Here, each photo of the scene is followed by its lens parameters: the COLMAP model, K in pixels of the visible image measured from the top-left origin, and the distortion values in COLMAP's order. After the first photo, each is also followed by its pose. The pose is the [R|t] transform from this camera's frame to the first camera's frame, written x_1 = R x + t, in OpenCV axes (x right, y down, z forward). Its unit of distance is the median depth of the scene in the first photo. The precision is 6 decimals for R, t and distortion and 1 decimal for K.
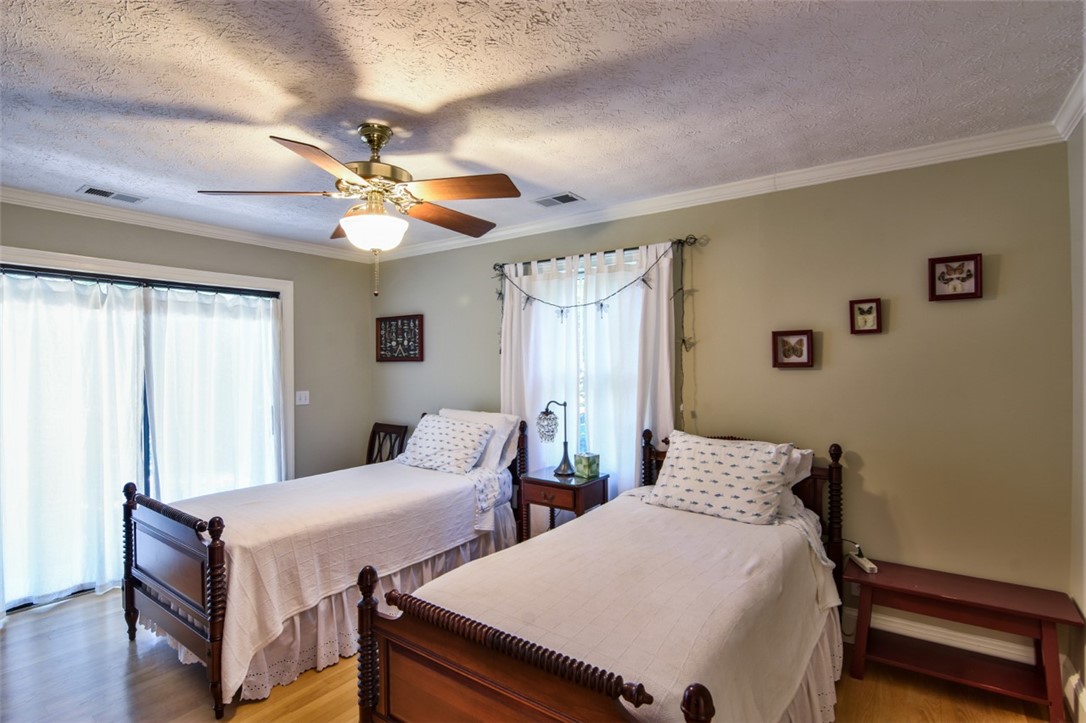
lens RADIAL K [[532.6, 0, 544.2], [0, 532.6, 361.6], [0, 0, 1]] dist [-0.007755, -0.006372]
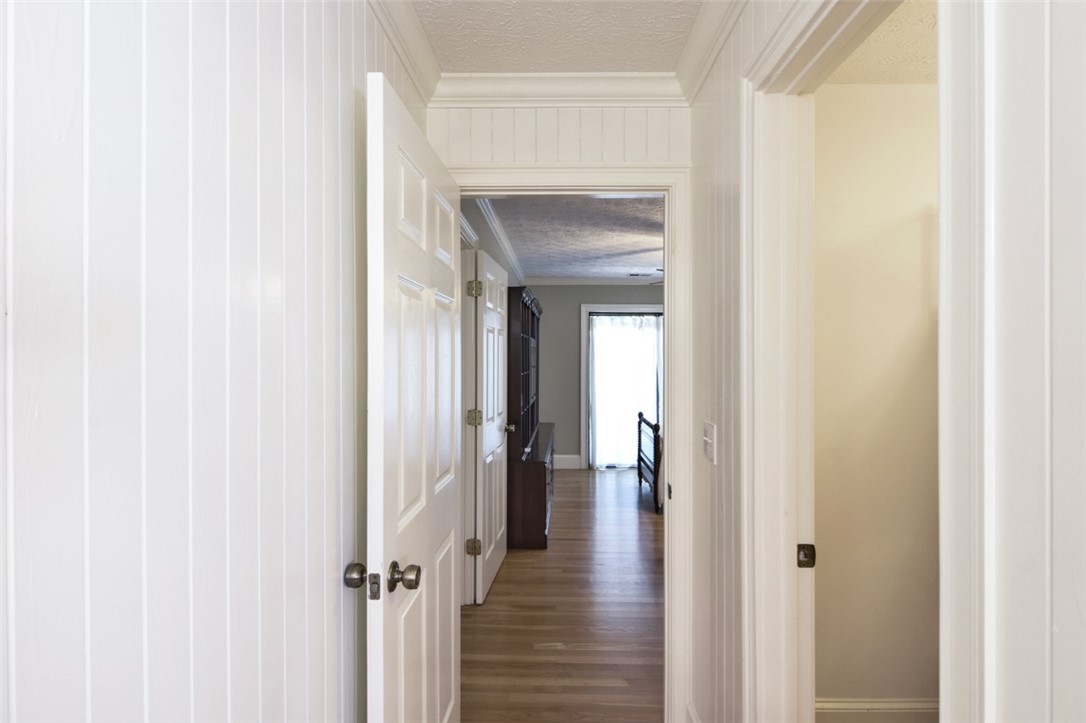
lens RADIAL K [[532.6, 0, 544.5], [0, 532.6, 361.8], [0, 0, 1]] dist [-0.007755, -0.006372]
pose [[0.567190, 0.001027, -0.823586, 0.780918], [-0.008344, 0.999955, -0.004499, 0.039387], [0.823545, 0.009424, 0.567173, -0.553497]]
